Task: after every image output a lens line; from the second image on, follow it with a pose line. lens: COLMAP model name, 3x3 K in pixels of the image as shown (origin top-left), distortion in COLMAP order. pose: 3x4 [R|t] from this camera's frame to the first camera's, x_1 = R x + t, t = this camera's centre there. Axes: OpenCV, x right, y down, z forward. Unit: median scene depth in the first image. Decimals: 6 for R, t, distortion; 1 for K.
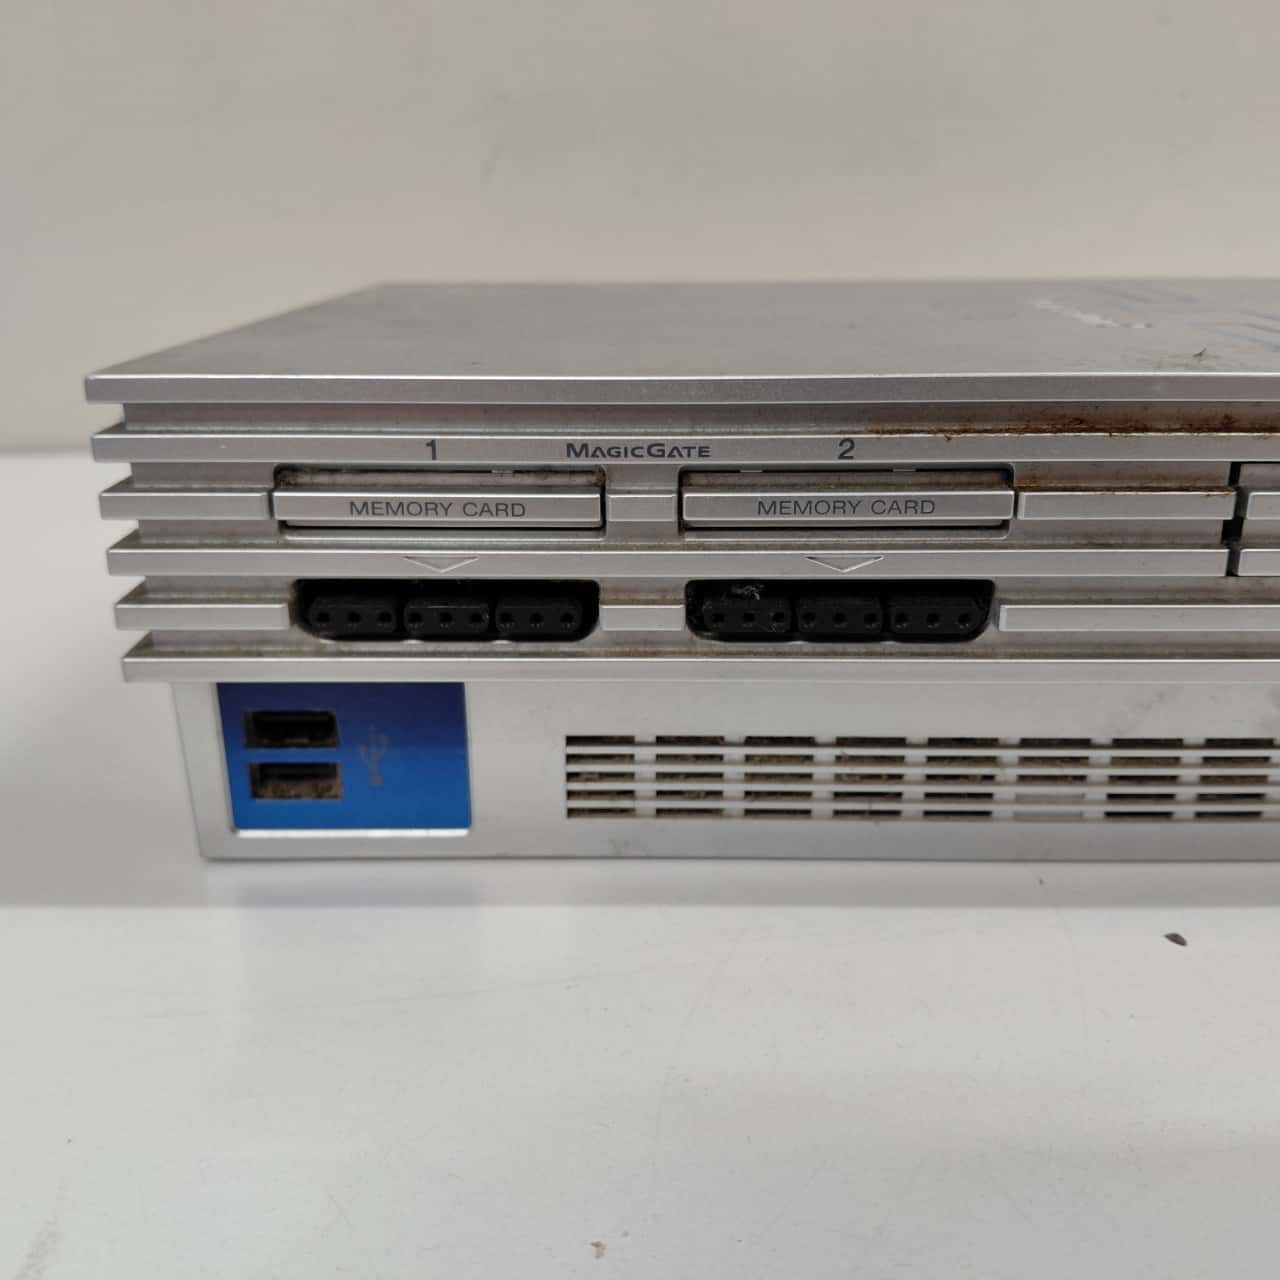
lens RADIAL K [[1241.5, 0, 640.0], [0, 1241.5, 640.0], [0, 0, 1]] dist [0.145629, -0.351923]
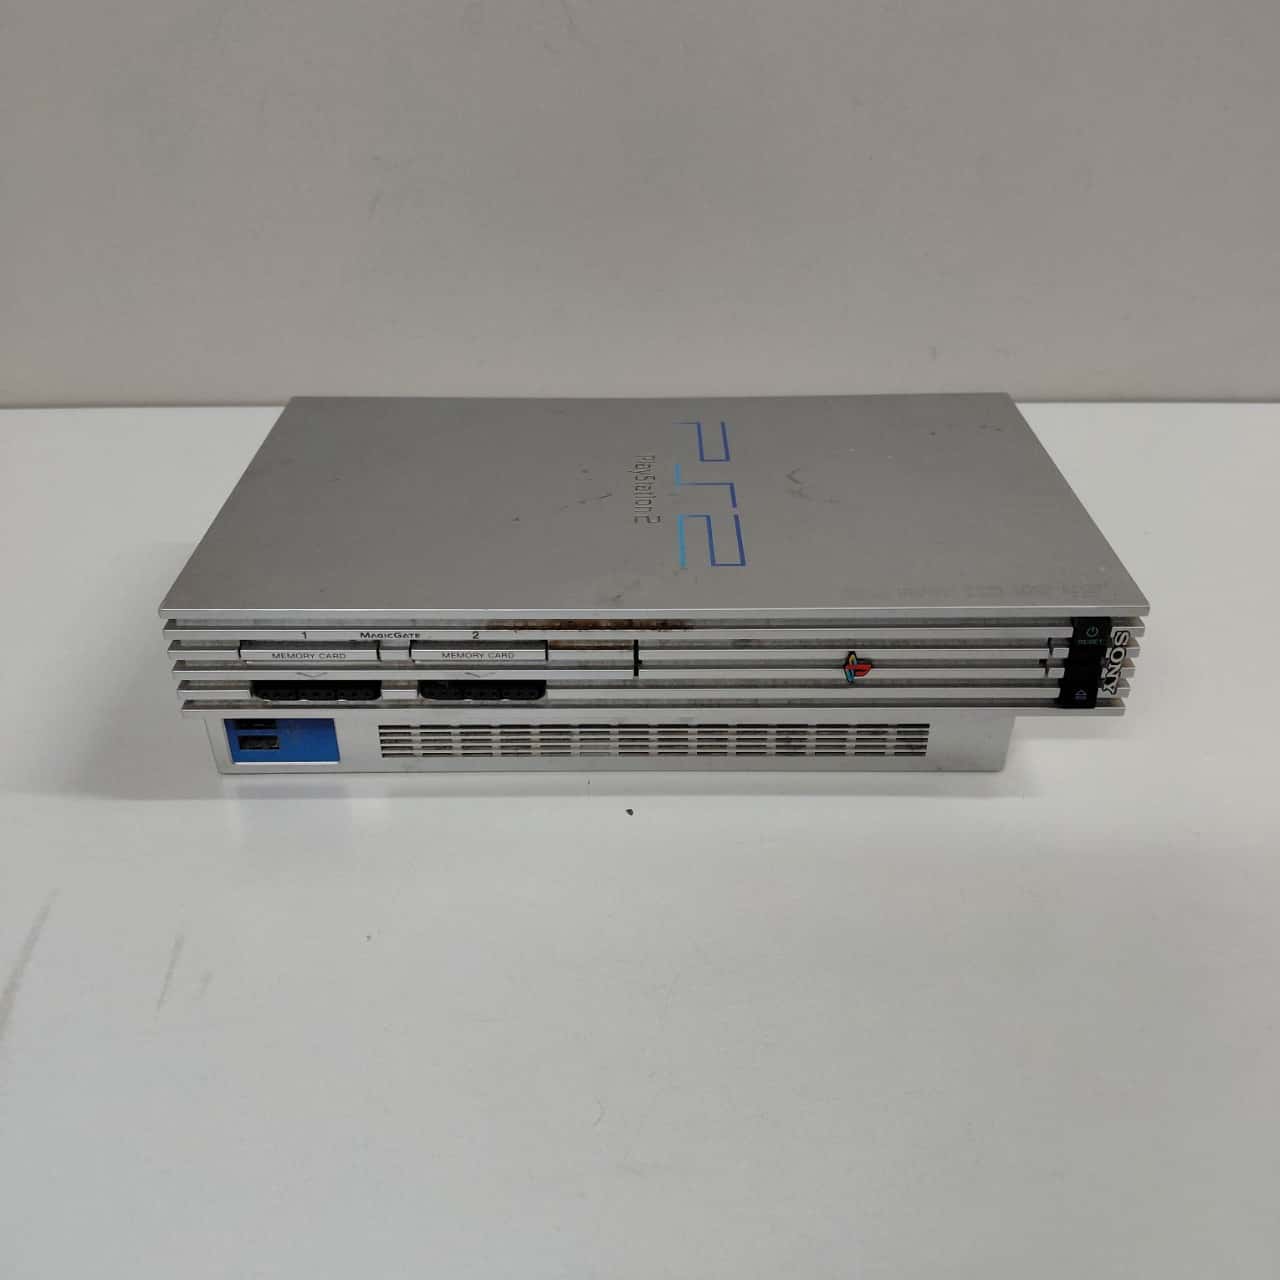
lens RADIAL K [[1241.5, 0, 640.0], [0, 1241.5, 640.0], [0, 0, 1]] dist [0.145629, -0.351923]
pose [[0.999762, -0.007421, 0.020507, 0.408038], [0.002170, 0.969508, 0.245050, -0.693821], [-0.021701, -0.244948, 0.969293, -1.290445]]
